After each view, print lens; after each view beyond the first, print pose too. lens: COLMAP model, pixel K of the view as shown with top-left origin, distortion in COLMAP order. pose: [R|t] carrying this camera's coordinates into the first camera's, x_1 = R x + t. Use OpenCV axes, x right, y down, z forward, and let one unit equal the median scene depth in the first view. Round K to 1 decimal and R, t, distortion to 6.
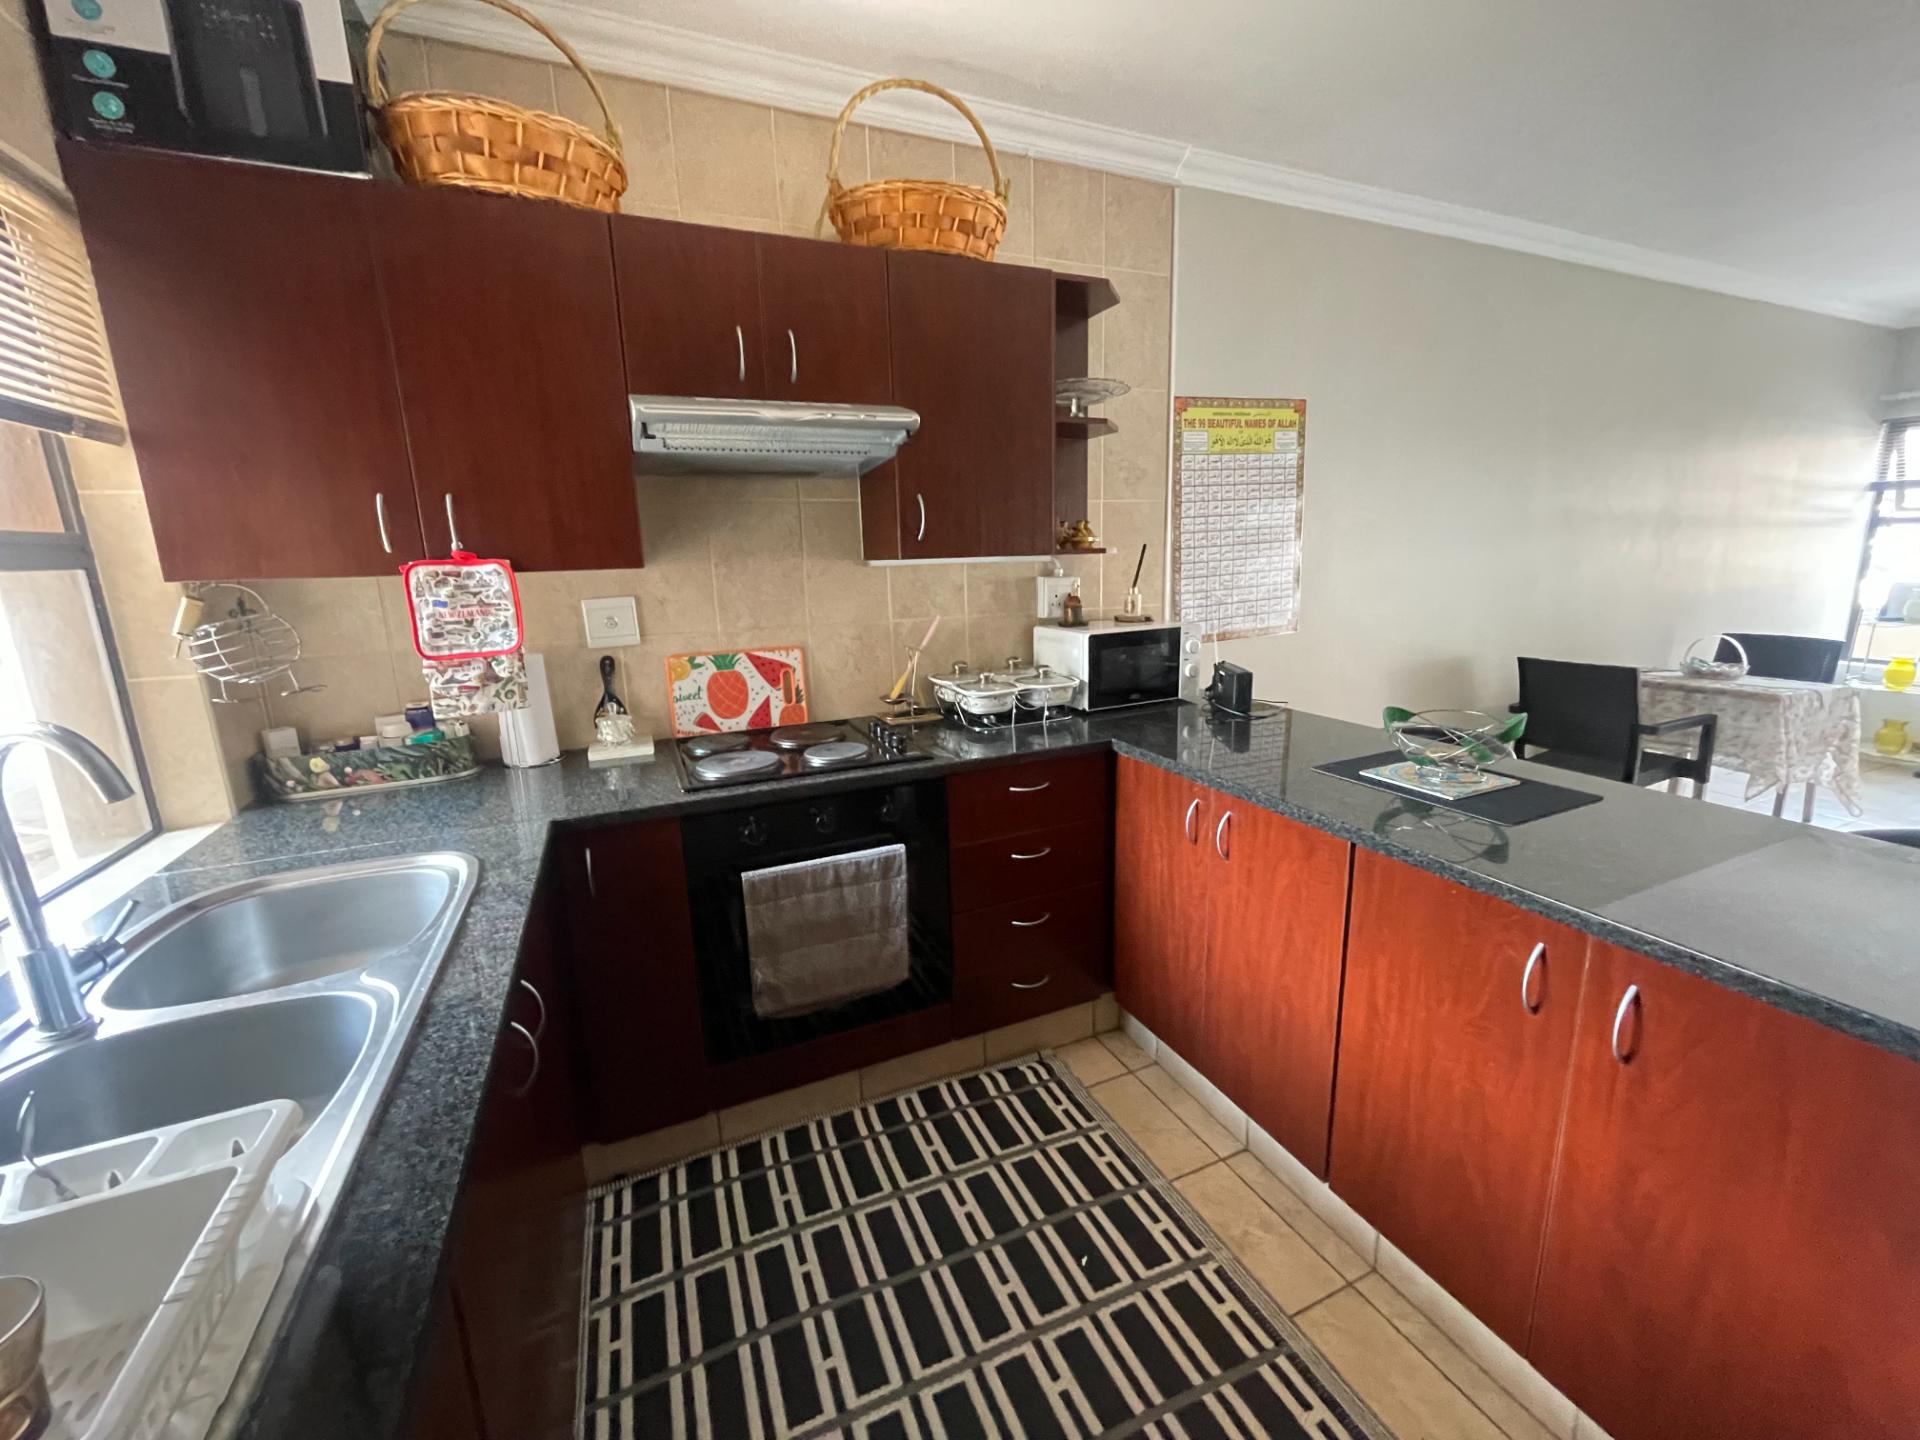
lens RADIAL K [[777.3, 0, 961.0], [0, 777.3, 721.7], [0, 0, 1]] dist [-0.002534, -0.000132]
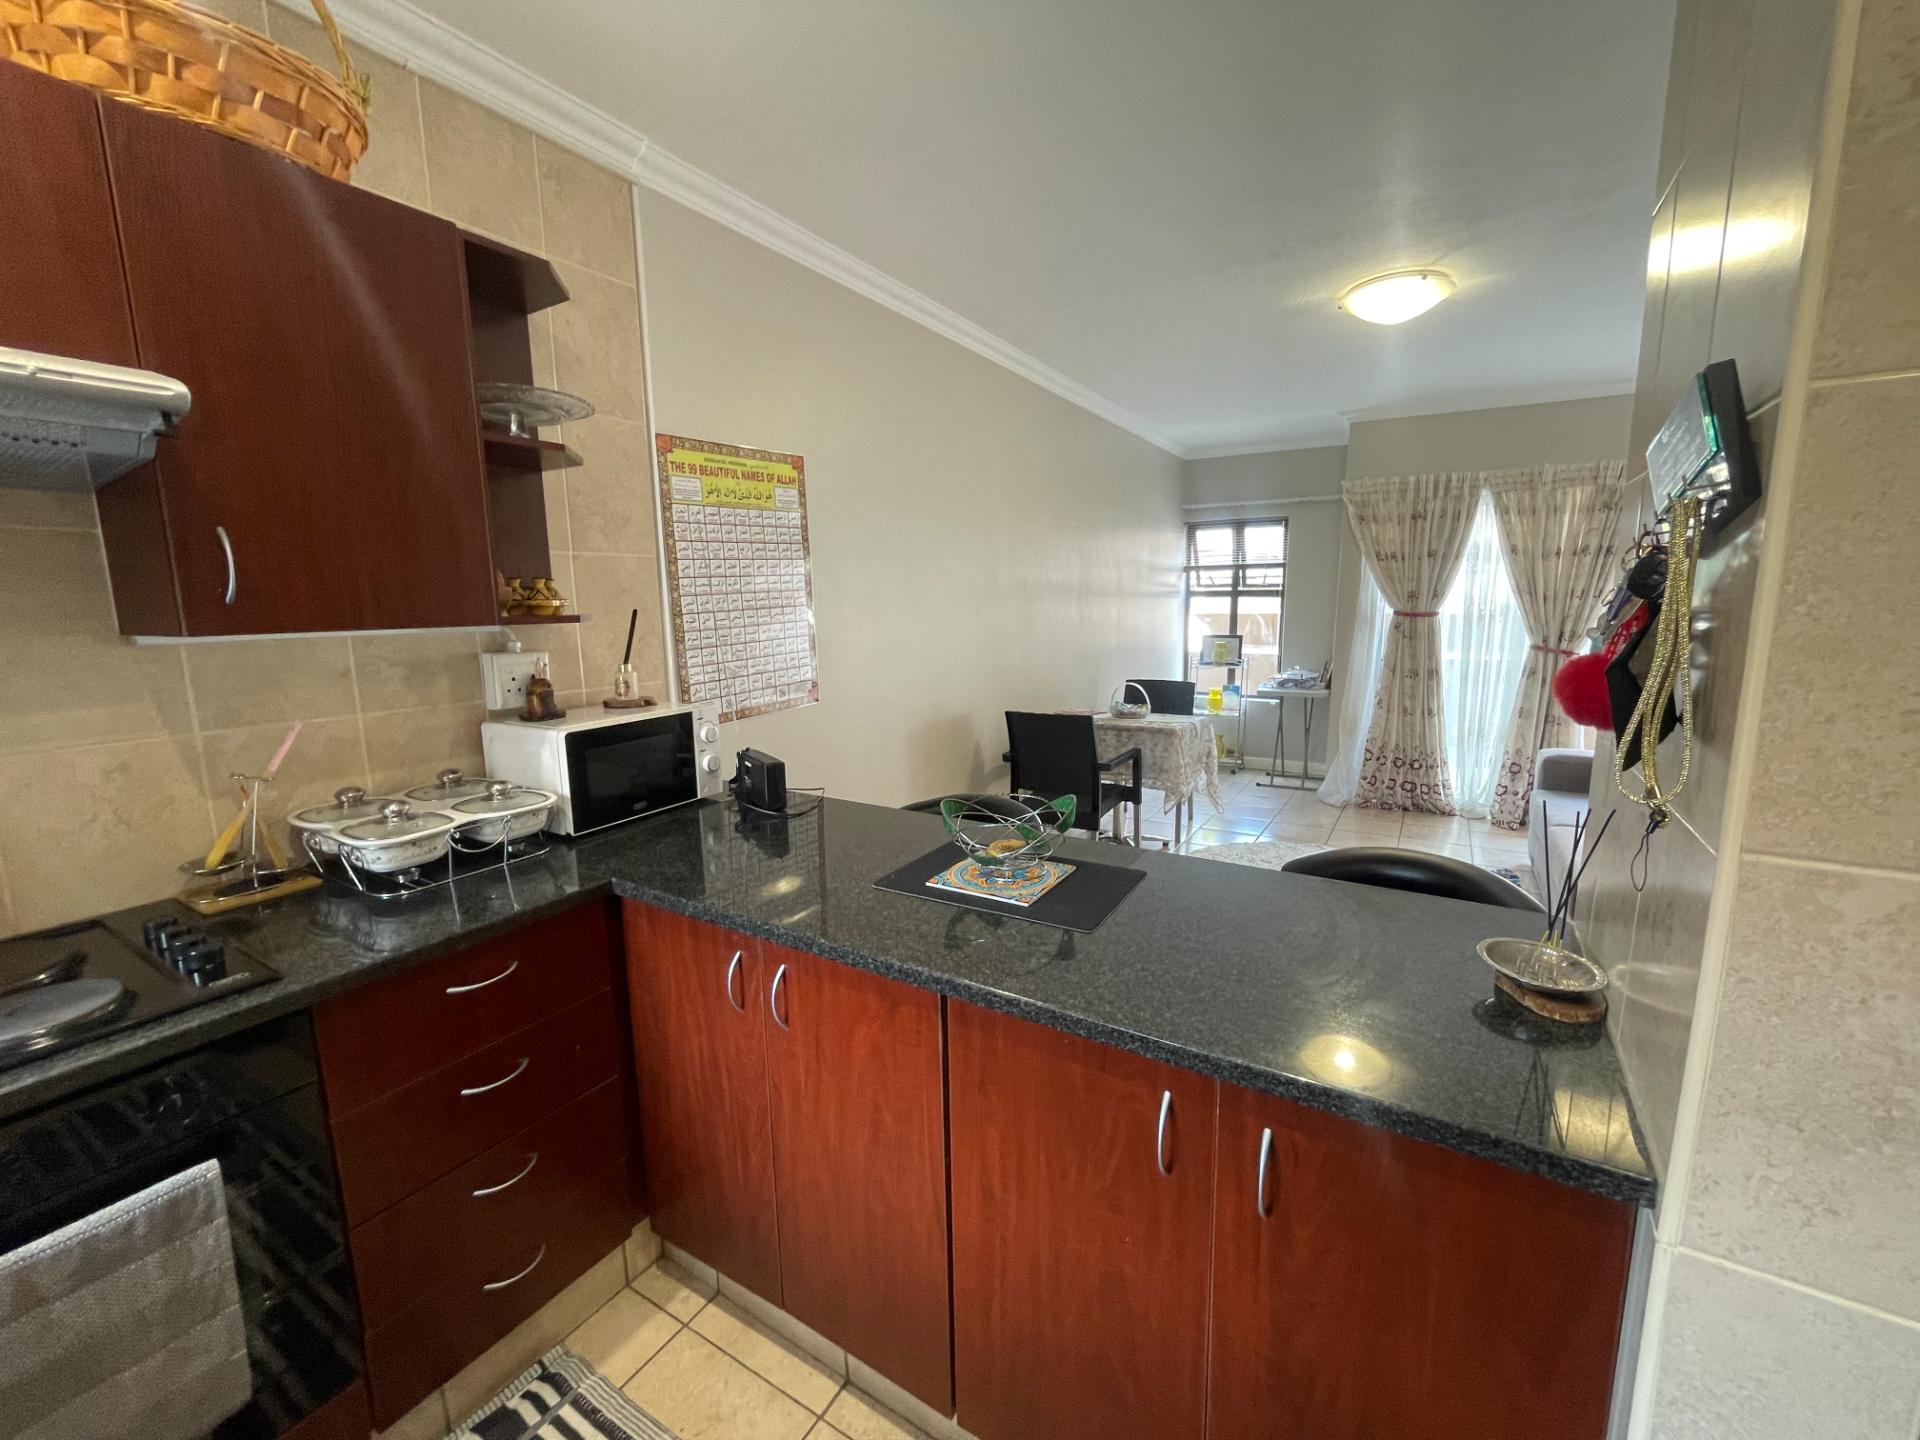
lens RADIAL K [[777.3, 0, 956.1], [0, 777.3, 714.8], [0, 0, 1]] dist [-0.002534, -0.000132]
pose [[0.820470, -0.069768, 0.567416, 0.052736], [0.114236, 0.992516, -0.043145, -0.055035], [-0.560159, 0.100219, 0.822300, 0.193247]]
